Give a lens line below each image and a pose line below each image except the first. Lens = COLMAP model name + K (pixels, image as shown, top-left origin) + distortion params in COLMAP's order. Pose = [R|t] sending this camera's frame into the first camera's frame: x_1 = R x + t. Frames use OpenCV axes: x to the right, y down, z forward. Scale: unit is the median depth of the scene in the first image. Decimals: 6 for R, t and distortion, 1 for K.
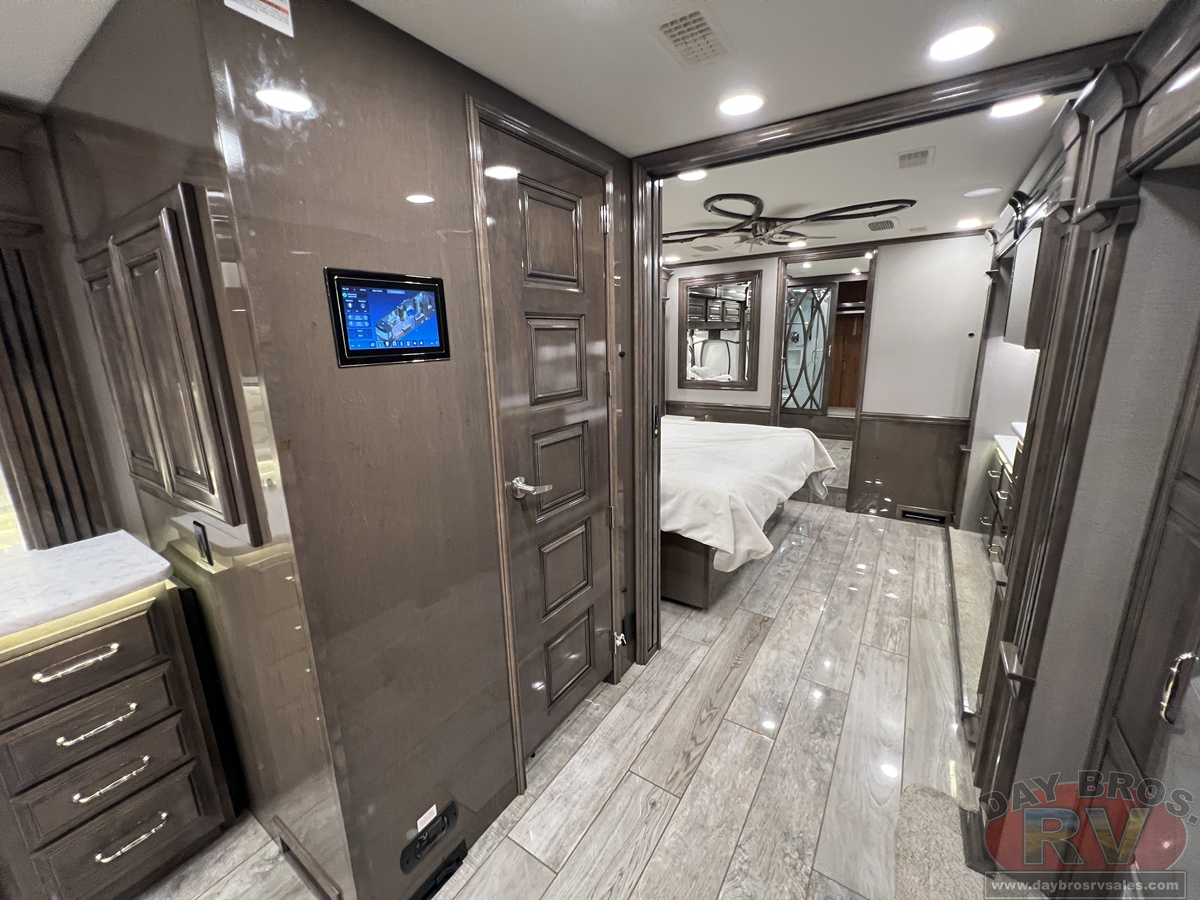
lens RADIAL K [[475.7, 0, 600.0], [0, 475.7, 450.0], [0, 0, 1]] dist [-0.002225, 0.000128]
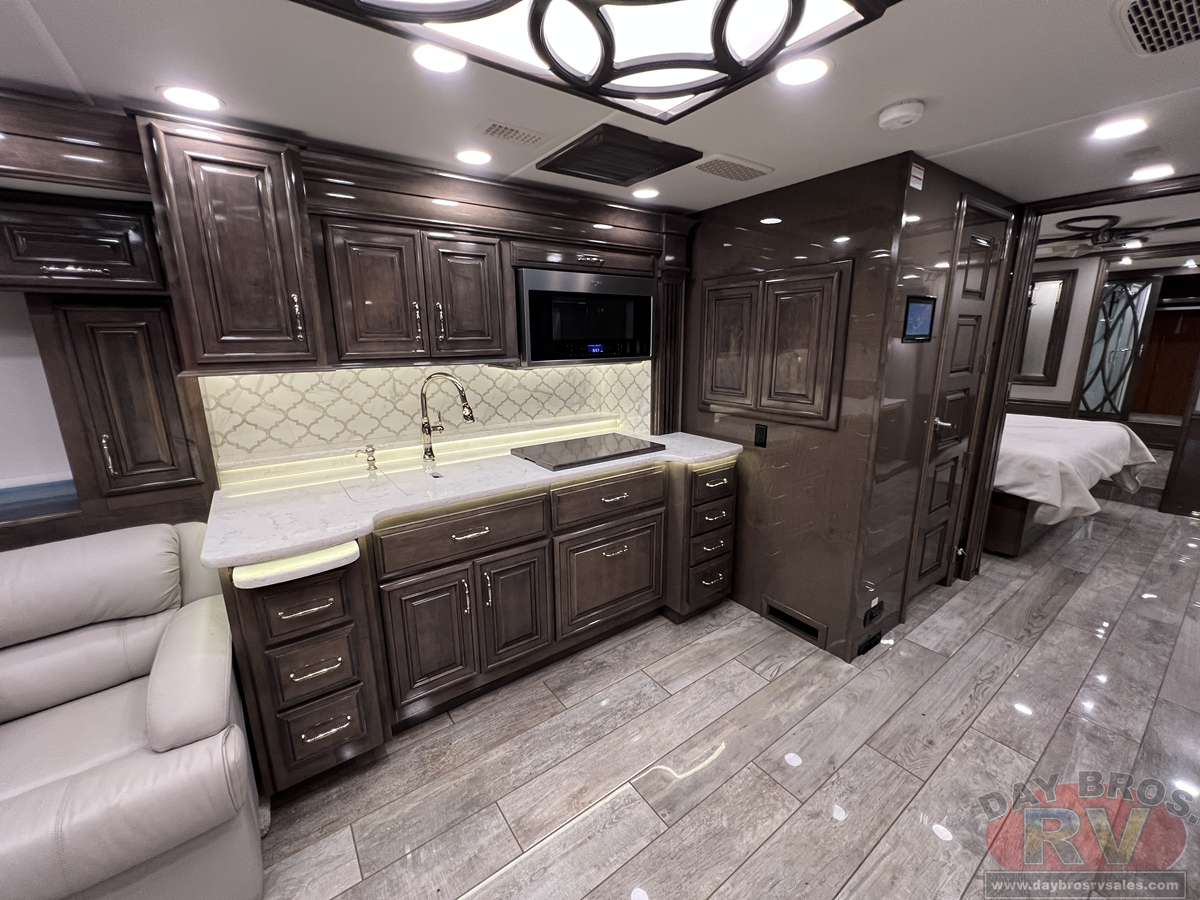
lens RADIAL K [[475.7, 0, 600.0], [0, 475.7, 450.0], [0, 0, 1]] dist [-0.002225, 0.000128]
pose [[0.935904, 0.092539, -0.339883, -0.419727], [-0.090052, 0.995669, 0.023120, 0.142846], [0.340550, 0.008969, 0.940183, -0.552247]]
